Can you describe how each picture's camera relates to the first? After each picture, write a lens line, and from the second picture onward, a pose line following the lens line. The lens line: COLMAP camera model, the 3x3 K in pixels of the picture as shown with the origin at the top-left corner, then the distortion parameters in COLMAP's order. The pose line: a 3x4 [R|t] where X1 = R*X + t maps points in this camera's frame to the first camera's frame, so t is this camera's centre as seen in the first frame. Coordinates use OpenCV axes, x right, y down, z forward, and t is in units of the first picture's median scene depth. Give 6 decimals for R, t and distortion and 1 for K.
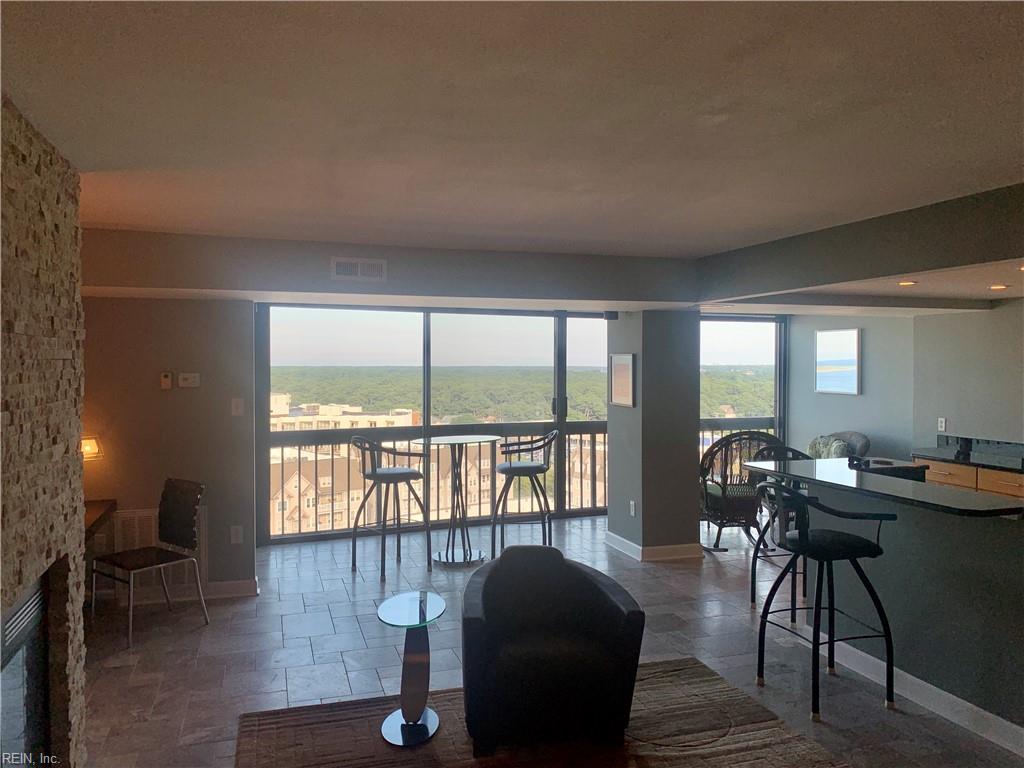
lens RADIAL K [[781.3, 0, 519.8], [0, 781.3, 370.9], [0, 0, 1]] dist [0.036524, -0.039138]
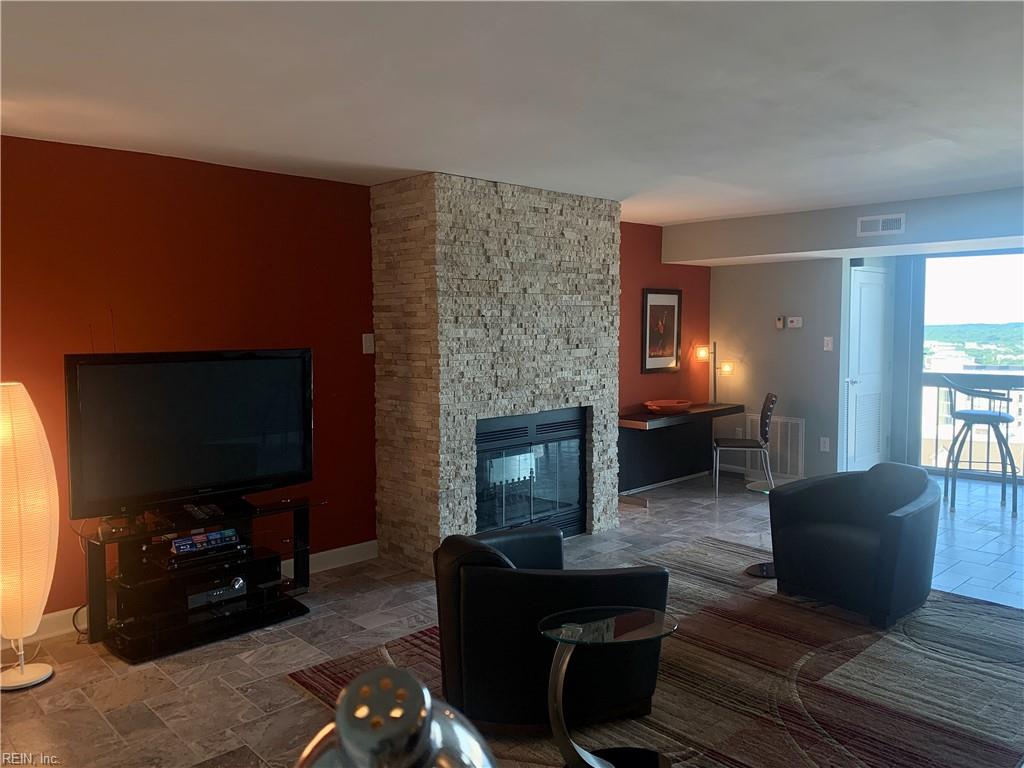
lens RADIAL K [[781.3, 0, 511.0], [0, 781.3, 379.5], [0, 0, 1]] dist [0.036524, -0.039138]
pose [[0.426270, 0.067499, -0.902074, 0.531573], [-0.005225, 0.997379, 0.072161, 0.013574], [0.904581, -0.026047, 0.425505, 0.004515]]
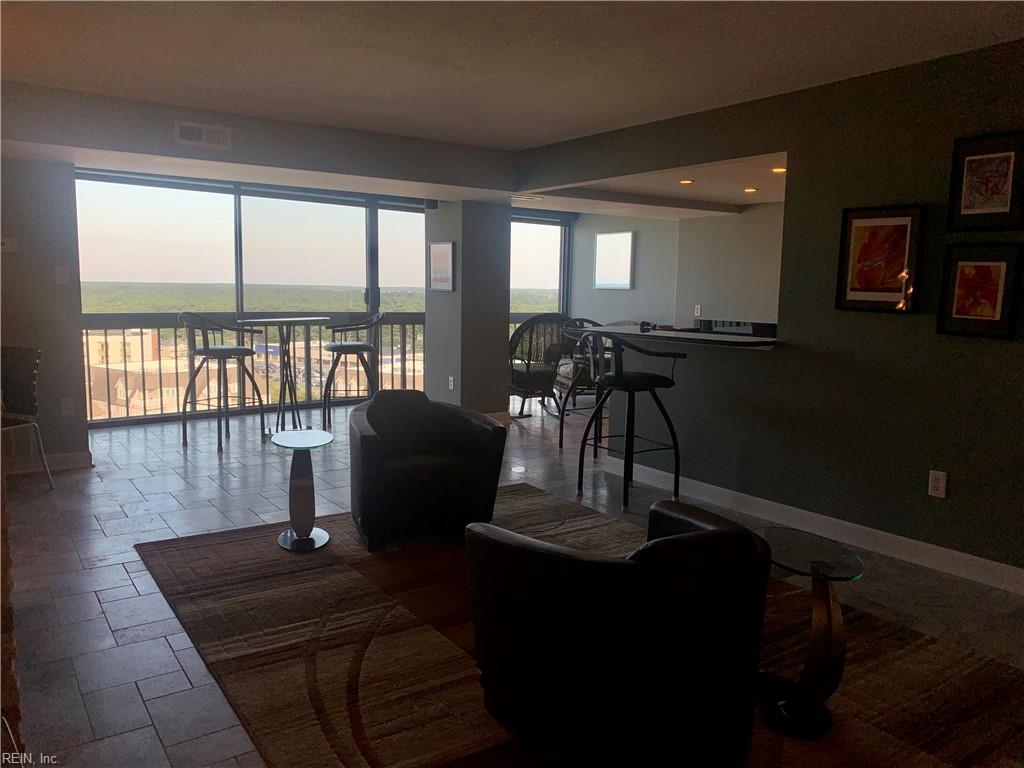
lens RADIAL K [[781.3, 0, 509.7], [0, 781.3, 382.9], [0, 0, 1]] dist [0.036524, -0.039138]
pose [[0.956911, -0.019894, 0.289700, -0.107150], [-0.012594, 0.993868, 0.109849, 0.058818], [-0.290109, -0.108764, 0.950793, -0.087542]]
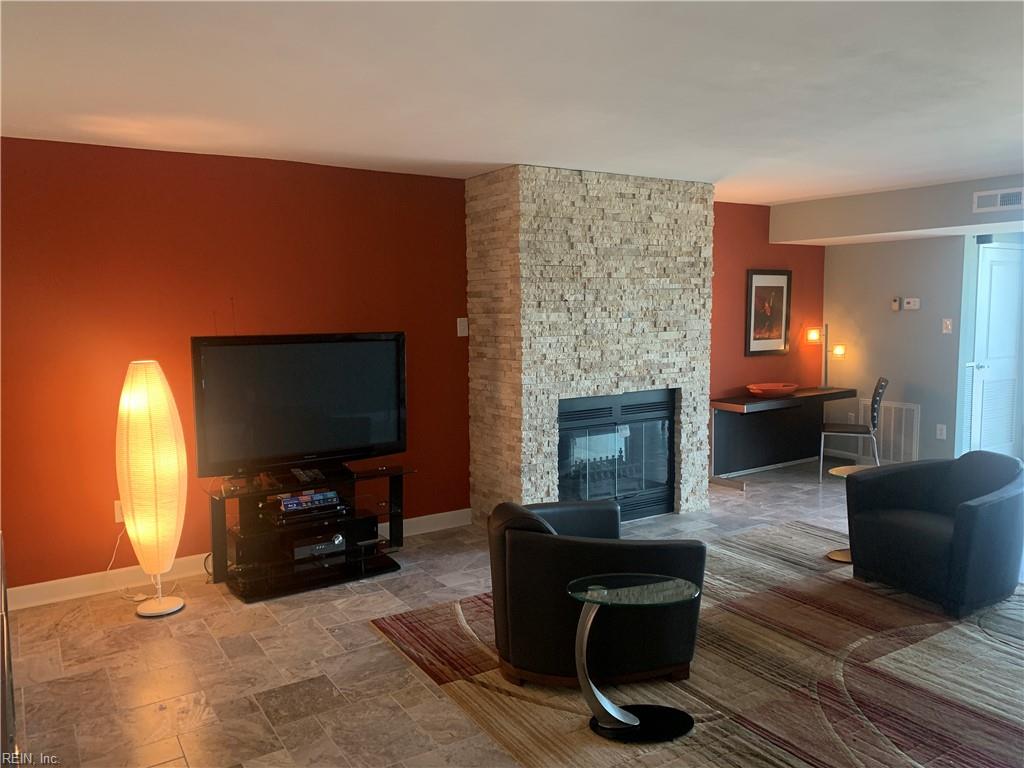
lens RADIAL K [[781.3, 0, 509.4], [0, 781.3, 384.1], [0, 0, 1]] dist [0.036524, -0.039138]
pose [[0.250817, 0.099391, -0.962919, 0.596019], [0.000474, 0.994702, 0.102795, 0.009503], [0.968034, -0.026239, 0.249441, 0.051950]]
